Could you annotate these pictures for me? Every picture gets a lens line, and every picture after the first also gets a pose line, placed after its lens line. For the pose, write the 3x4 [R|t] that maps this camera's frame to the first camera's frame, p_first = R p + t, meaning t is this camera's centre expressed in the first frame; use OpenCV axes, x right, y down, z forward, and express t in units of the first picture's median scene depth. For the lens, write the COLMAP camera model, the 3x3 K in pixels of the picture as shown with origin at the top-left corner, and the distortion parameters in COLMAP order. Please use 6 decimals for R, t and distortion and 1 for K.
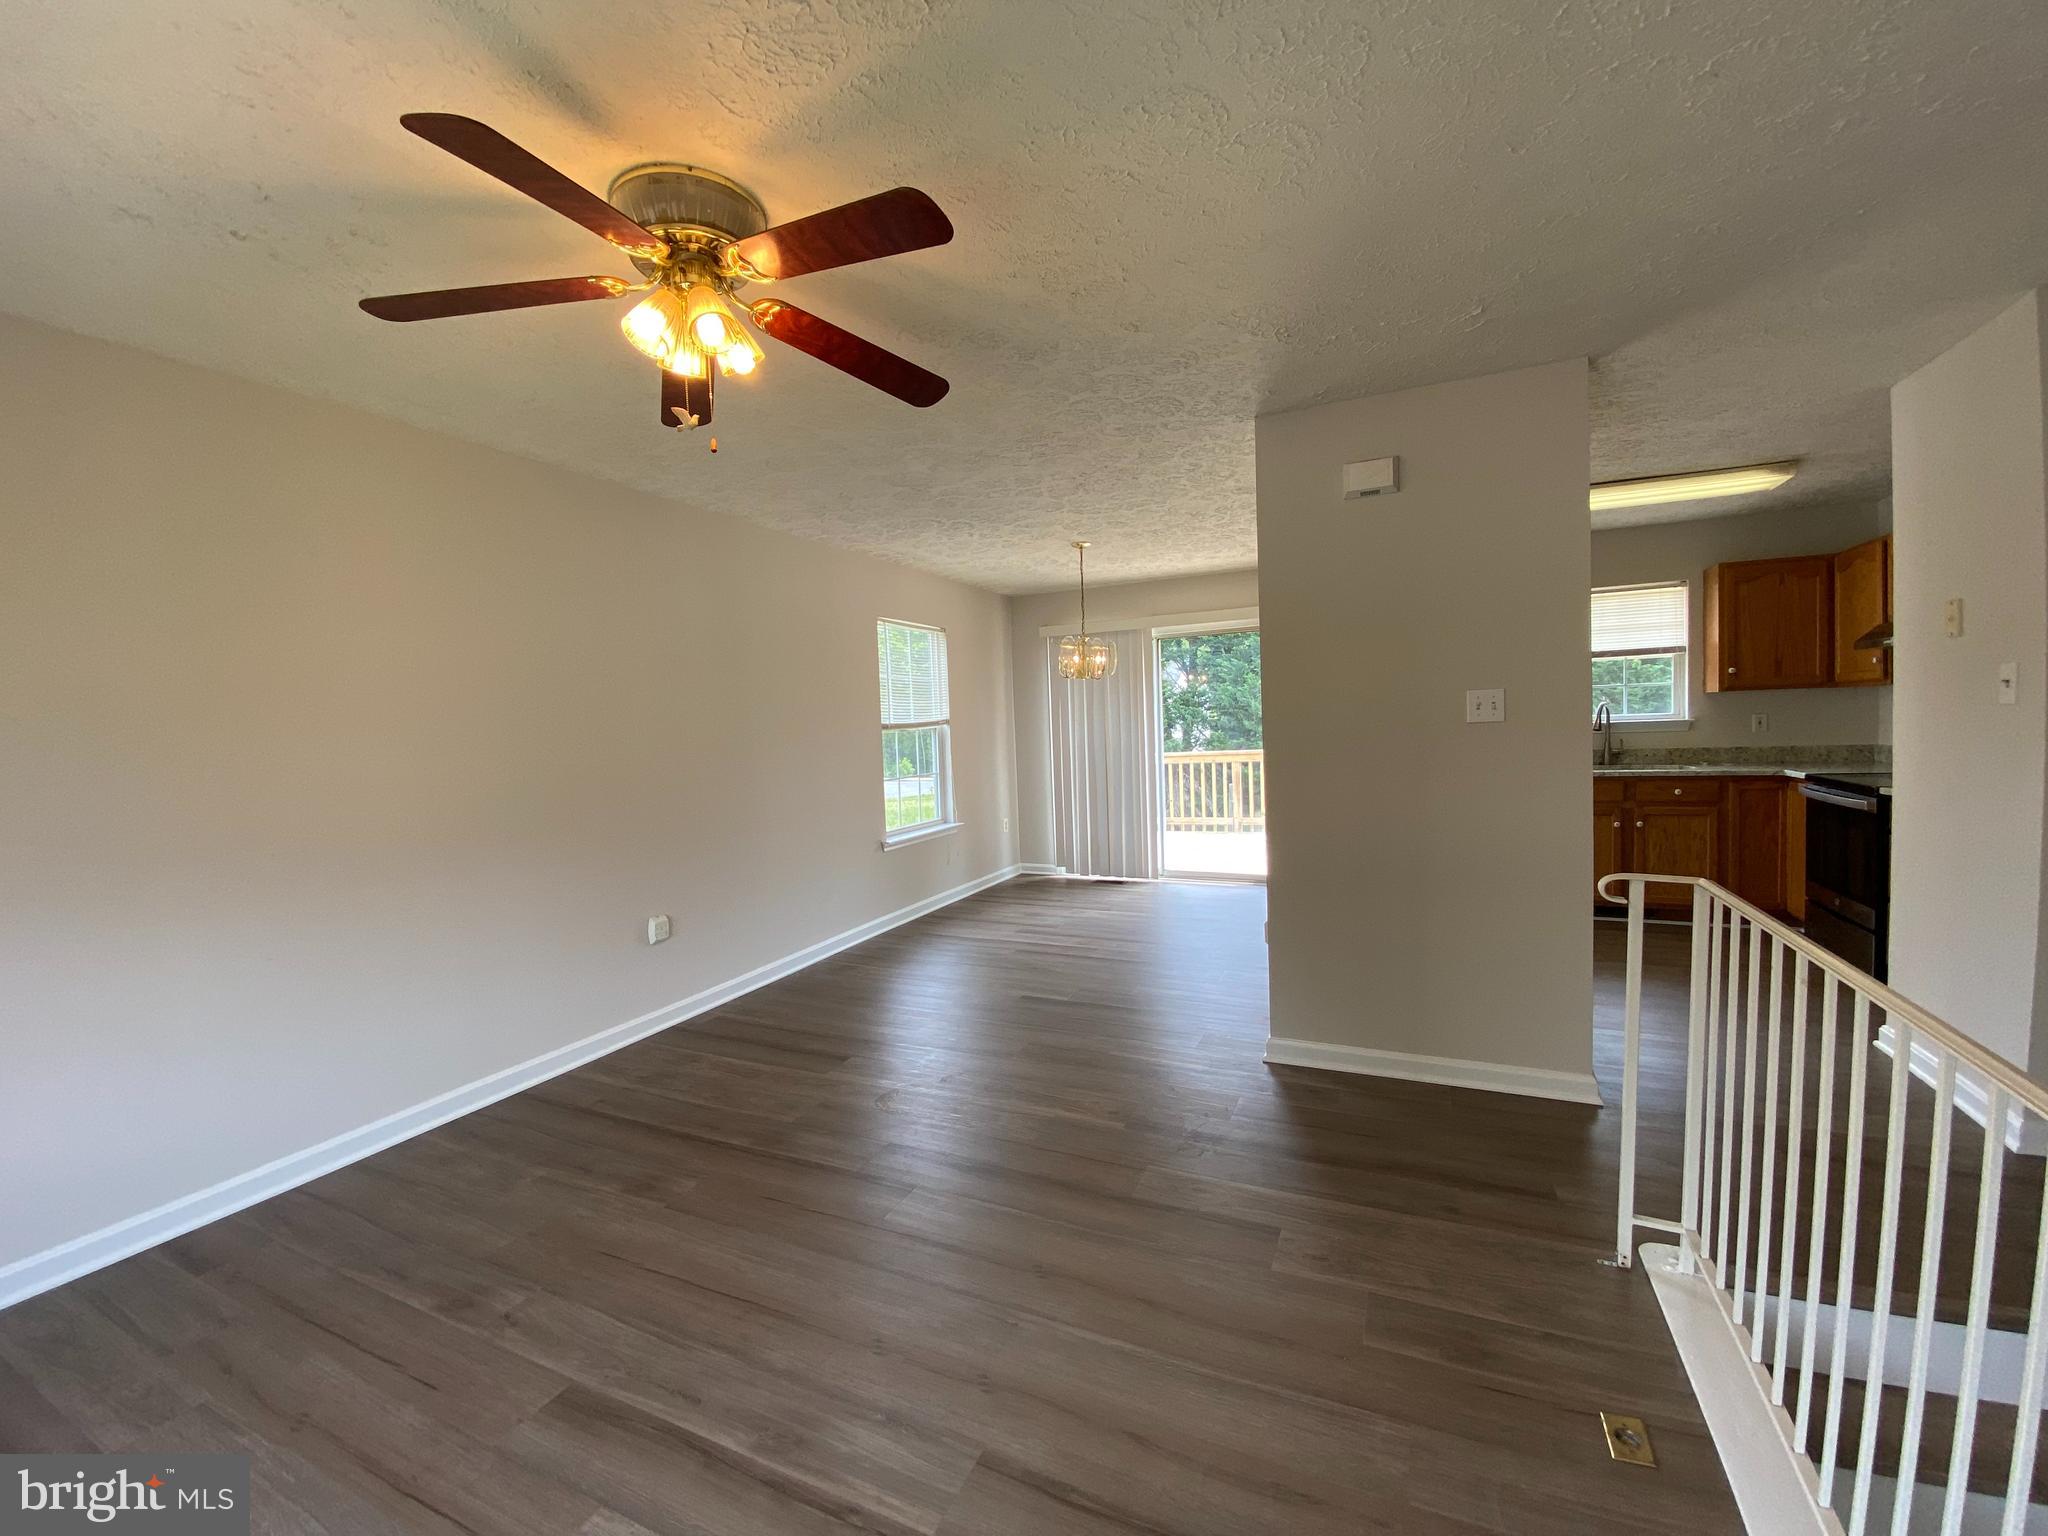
lens RADIAL K [[840.7, 0, 1019.8], [0, 840.7, 758.2], [0, 0, 1]] dist [0.030581, -0.028484]
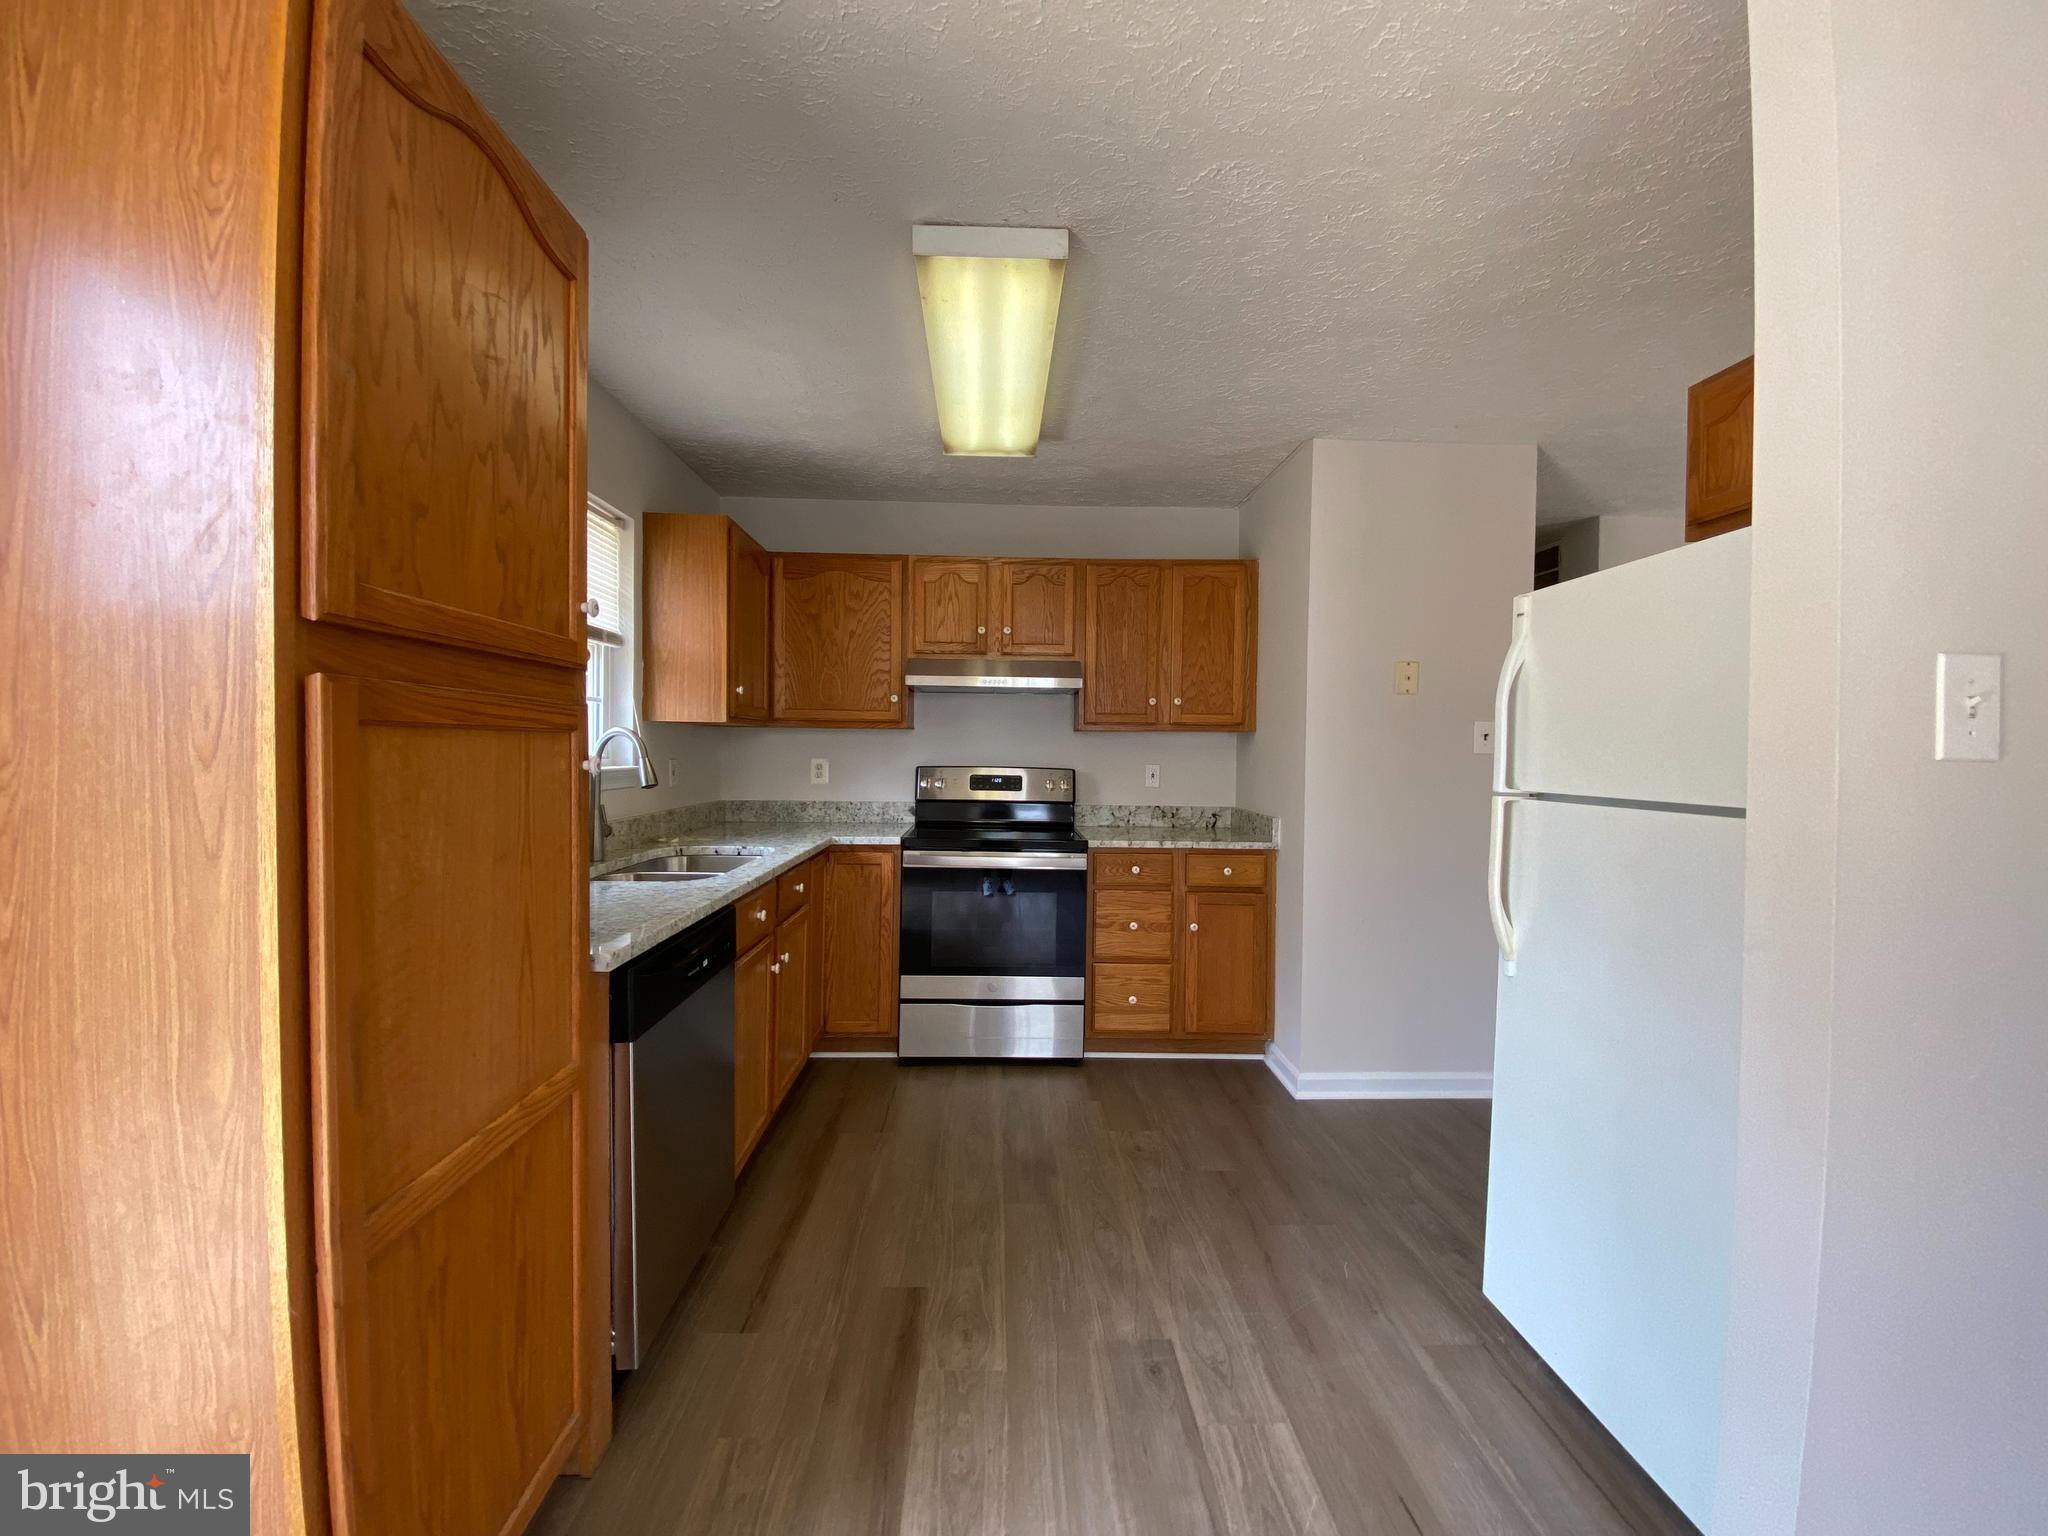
lens RADIAL K [[819.2, 0, 1021.1], [0, 819.2, 769.4], [0, 0, 1]] dist [0.038965, -0.036751]
pose [[-0.449920, 0.012976, 0.892974, 0.177958], [0.045293, 0.998939, 0.008305, -0.036634], [-0.891919, 0.044182, -0.450031, 1.019902]]
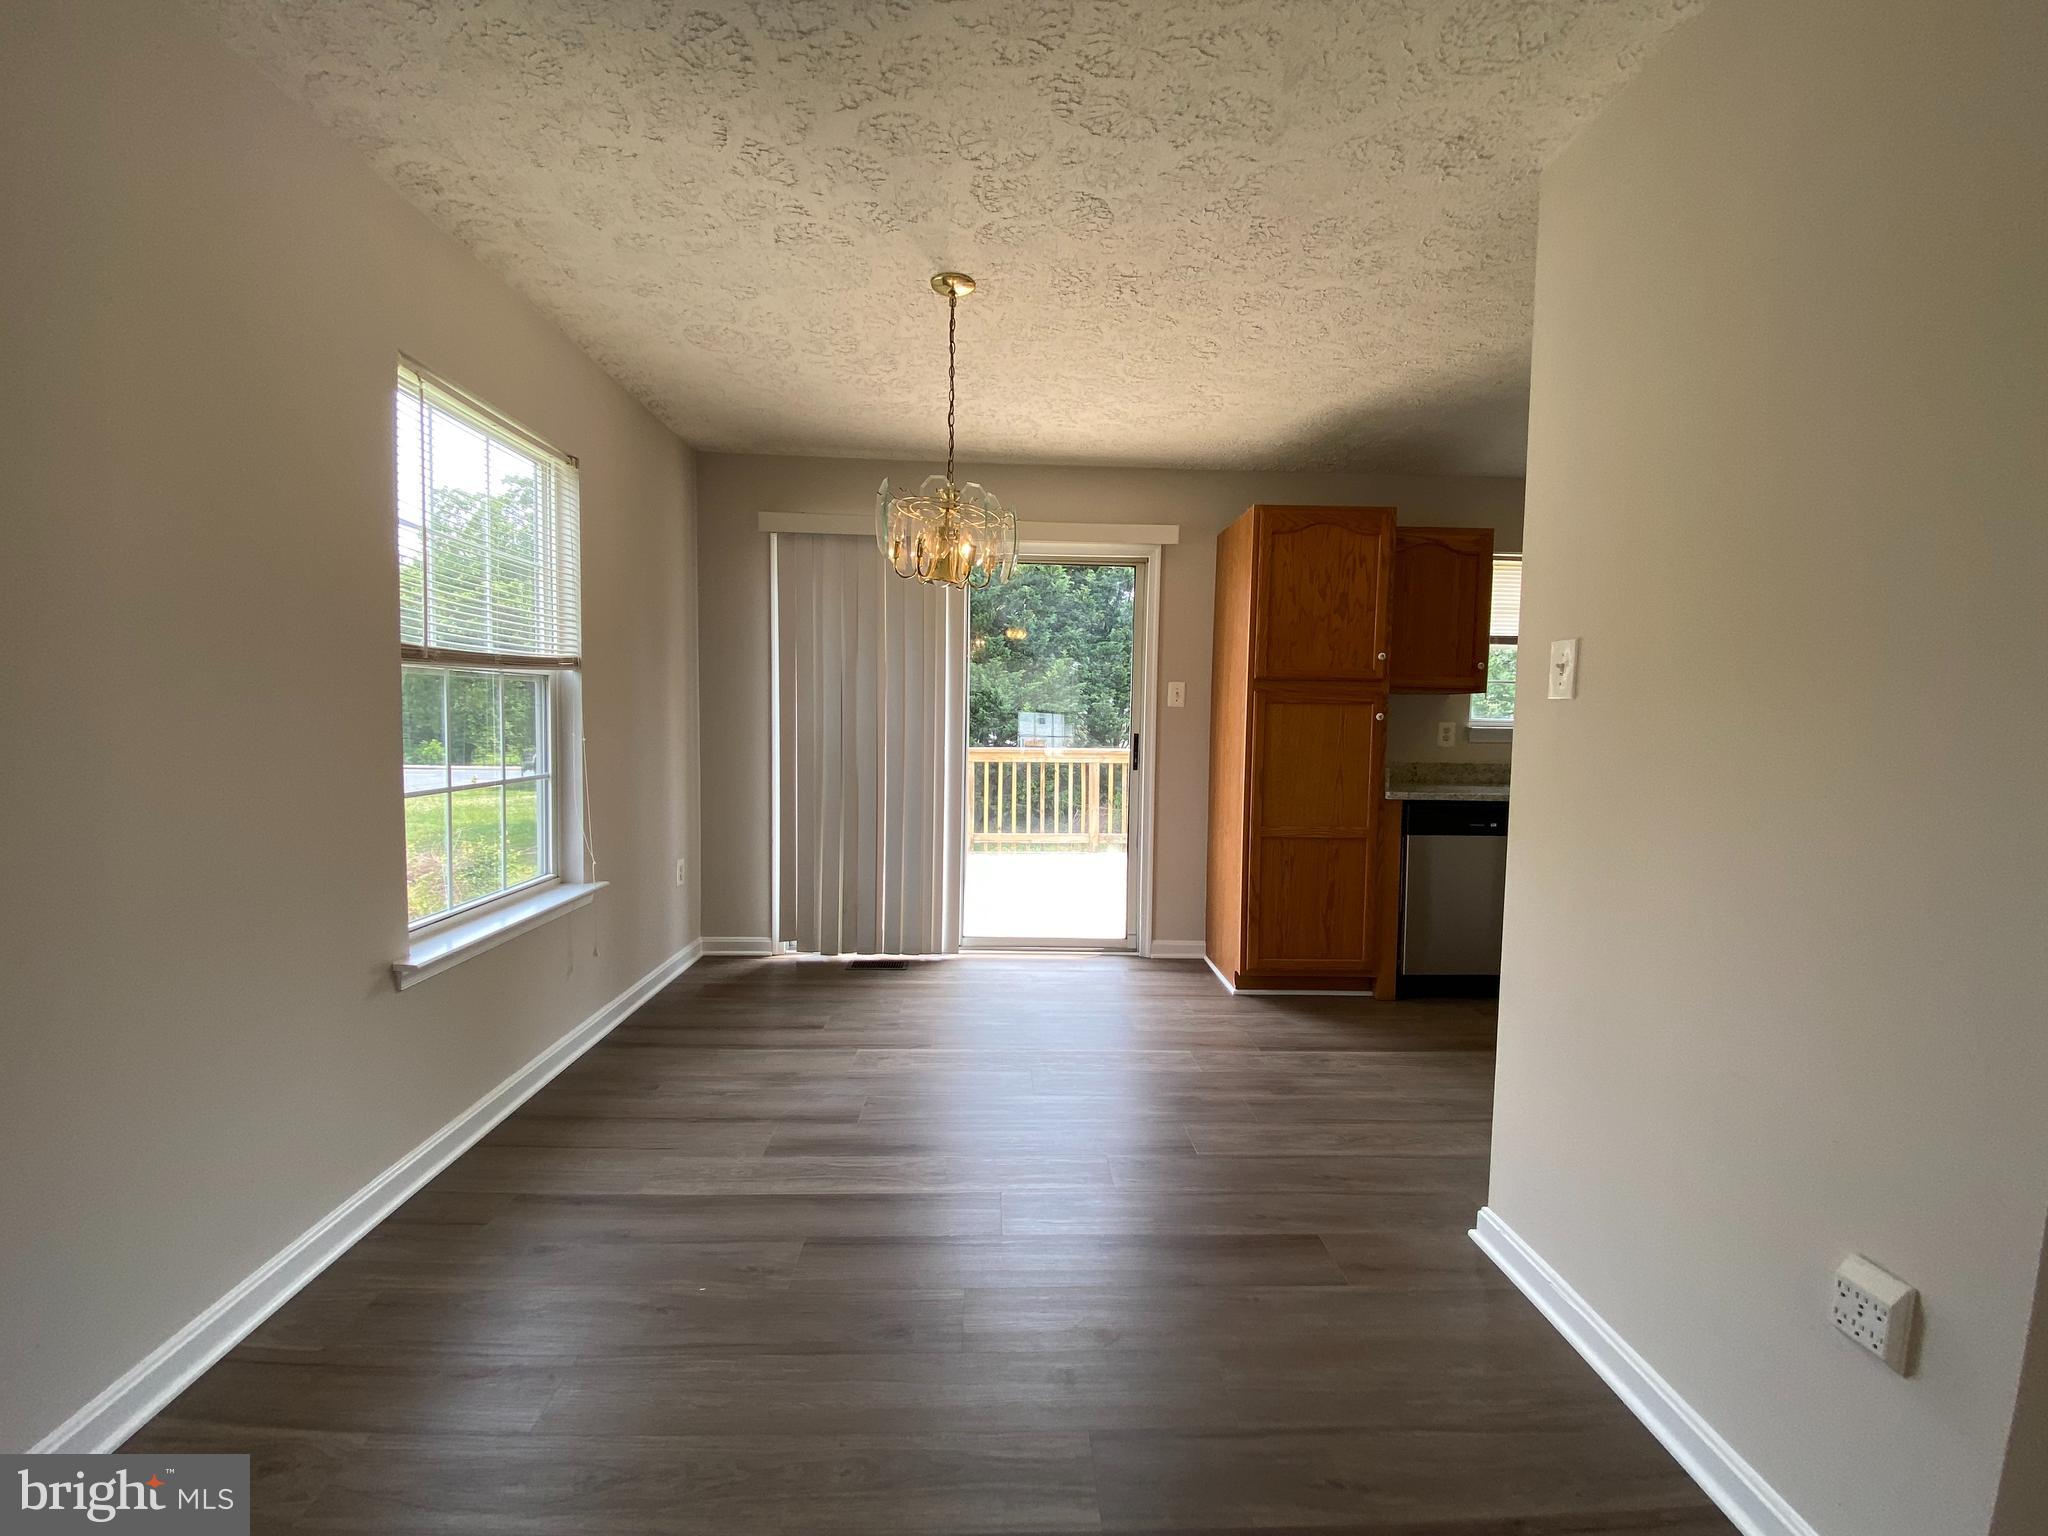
lens RADIAL K [[837.6, 0, 1024.3], [0, 837.6, 761.9], [0, 0, 1]] dist [0.030719, -0.000021]
pose [[0.886648, 0.030405, 0.461444, -0.095979], [-0.035615, 0.999362, 0.002584, 0.002556], [-0.461071, -0.018726, 0.887166, 0.556653]]
